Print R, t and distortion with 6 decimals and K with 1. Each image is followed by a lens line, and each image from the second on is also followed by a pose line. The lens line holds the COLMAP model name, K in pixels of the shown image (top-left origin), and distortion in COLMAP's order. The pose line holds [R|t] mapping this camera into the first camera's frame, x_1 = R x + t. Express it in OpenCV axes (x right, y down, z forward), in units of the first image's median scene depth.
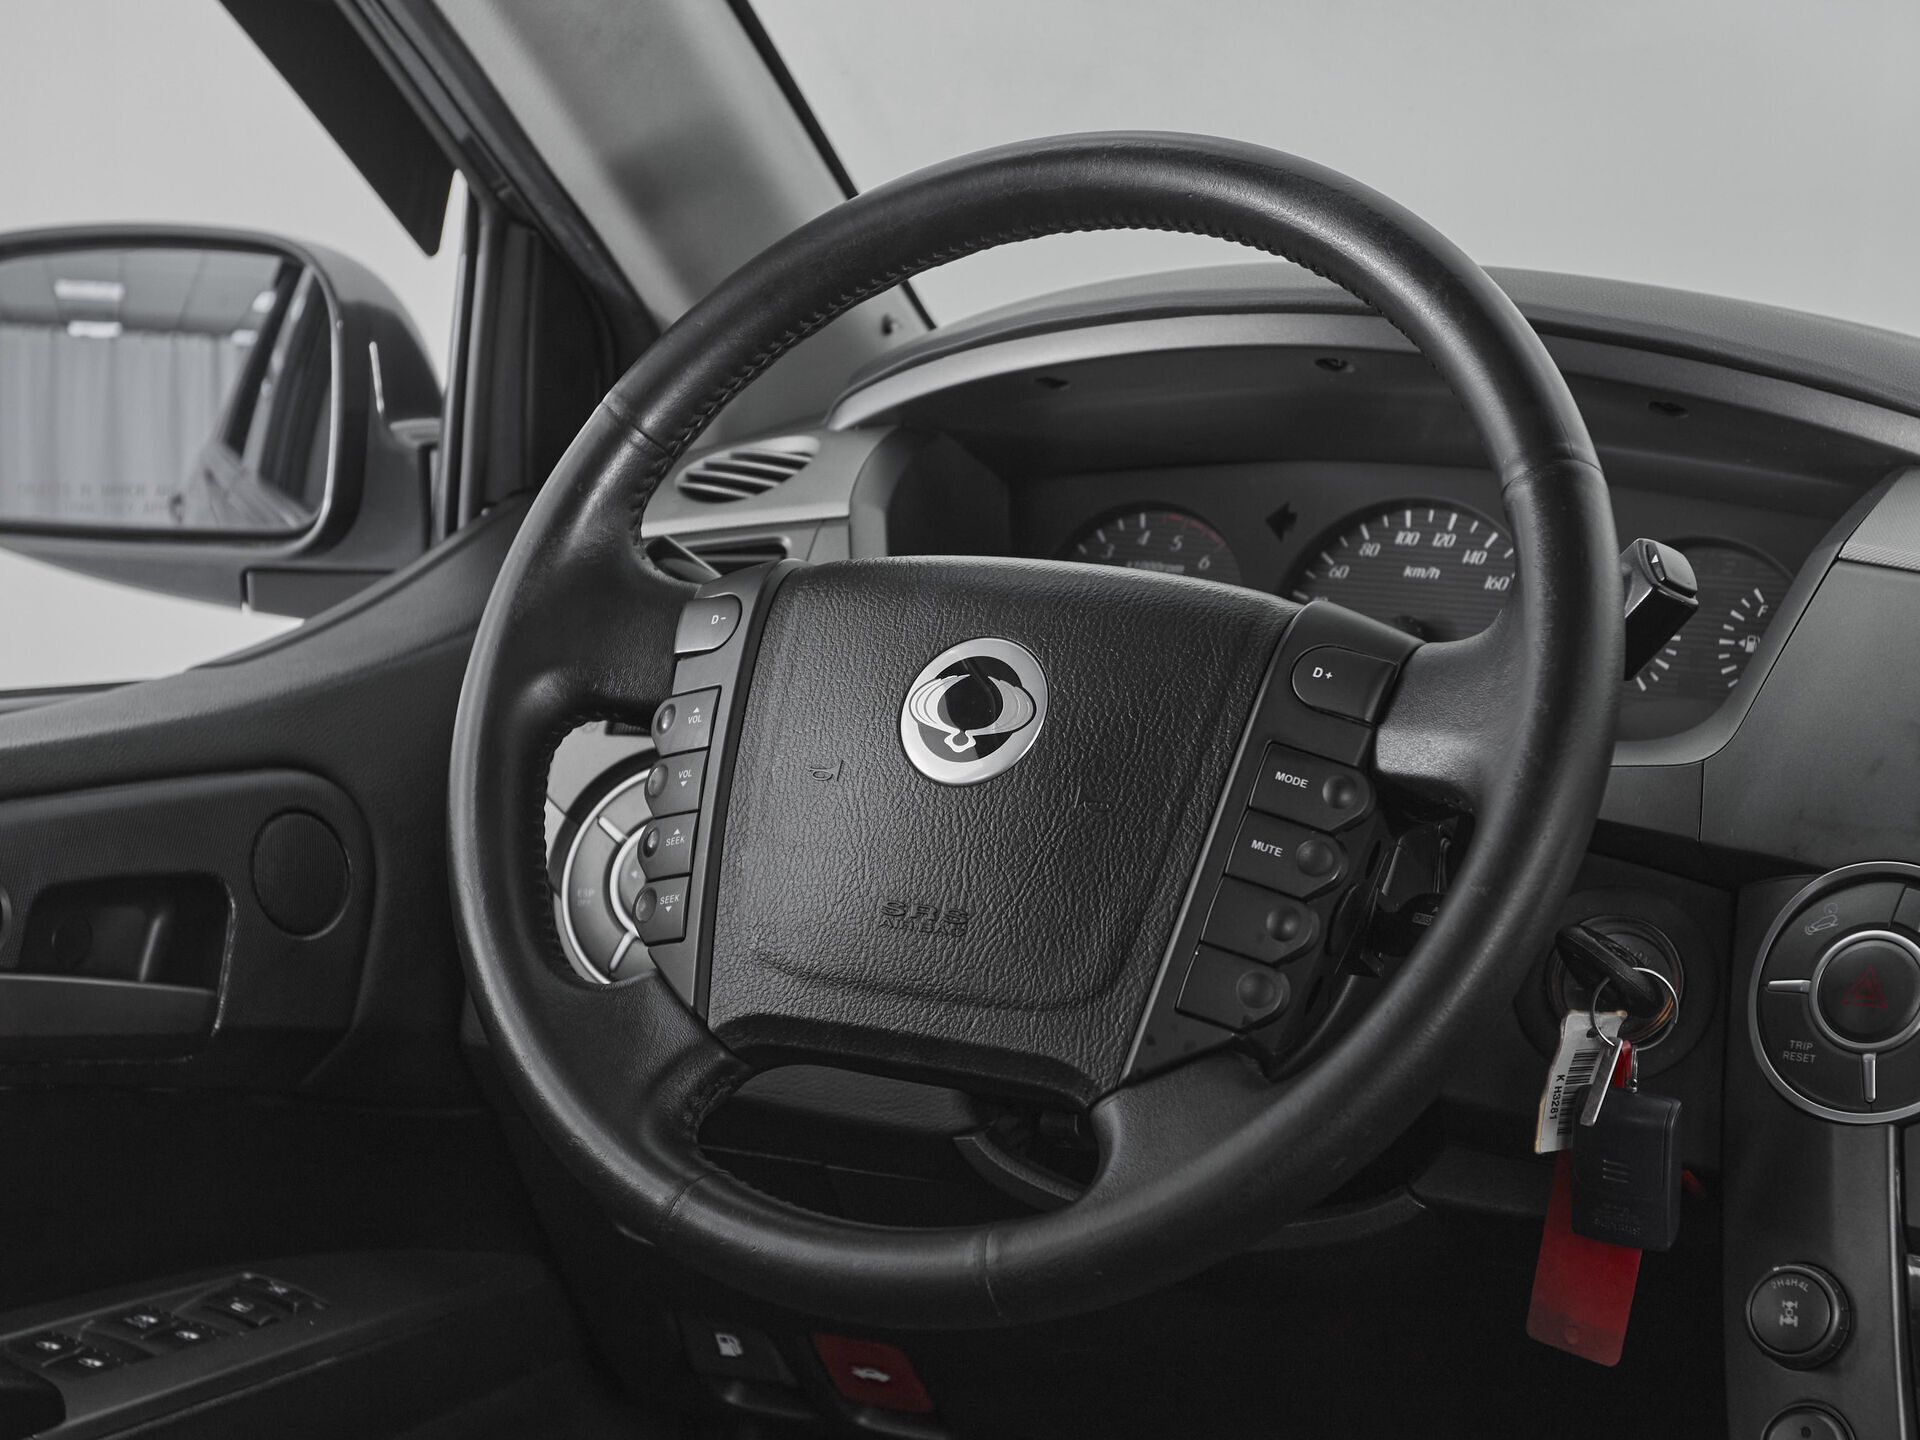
lens RADIAL K [[3474.8, 0, 960.8], [0, 3474.8, 860.3], [0, 0, 1]] dist [0.018053, 0.157797]
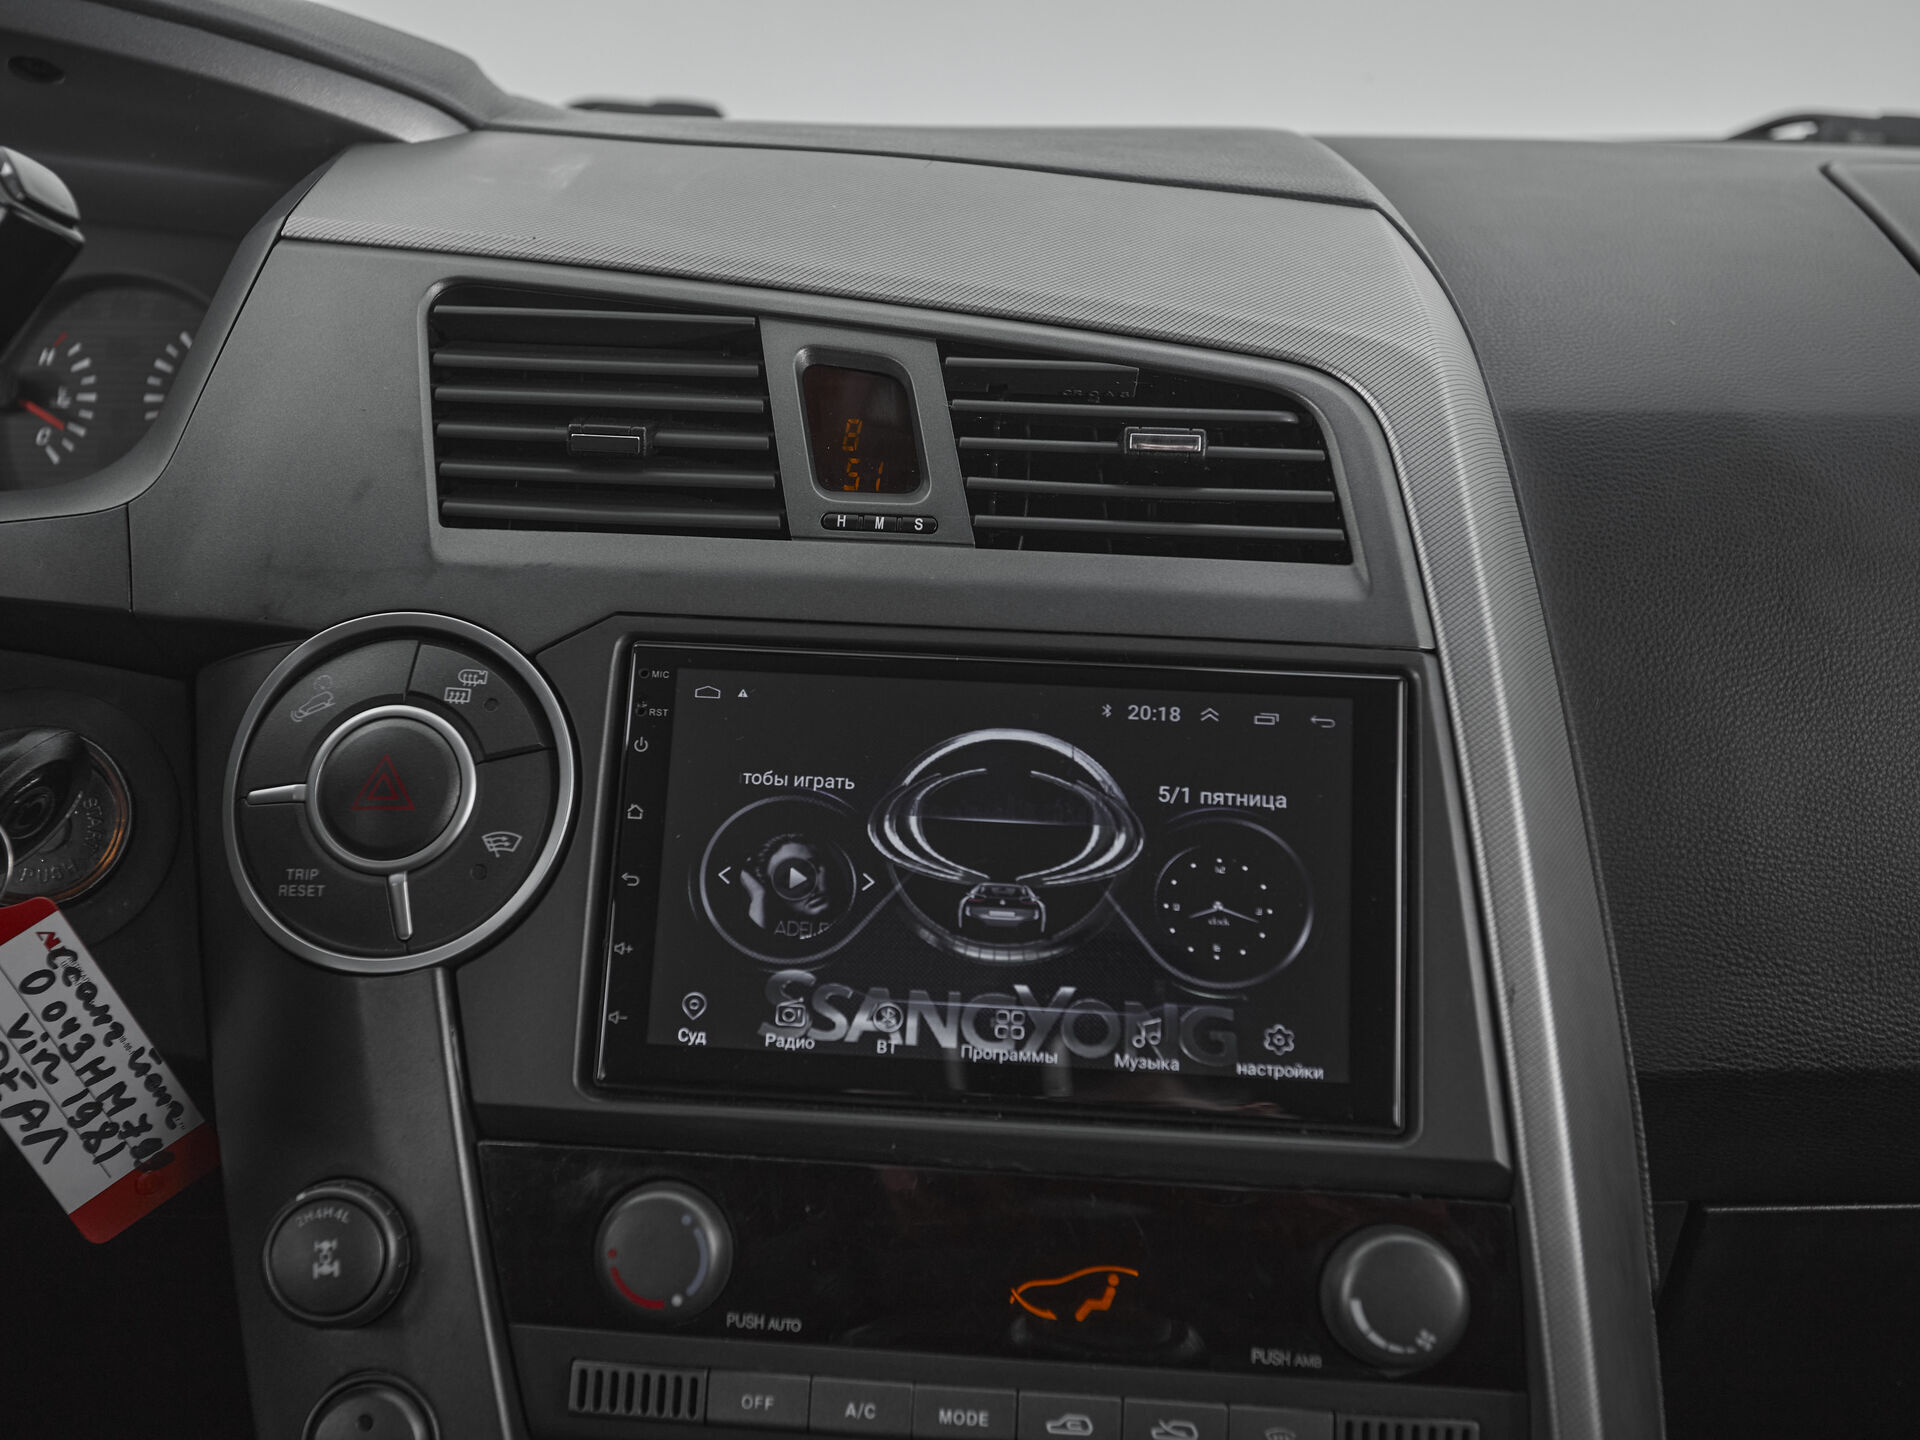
lens RADIAL K [[2251.8, 0, 872.5], [0, 2251.8, 725.4], [0, 0, 1]] dist [0.021157, 0.016922]
pose [[0.874457, -0.099039, 0.474886, 0.125099], [0.100735, 0.994671, 0.021949, 0.023981], [-0.474529, 0.028644, 0.879774, 0.528995]]
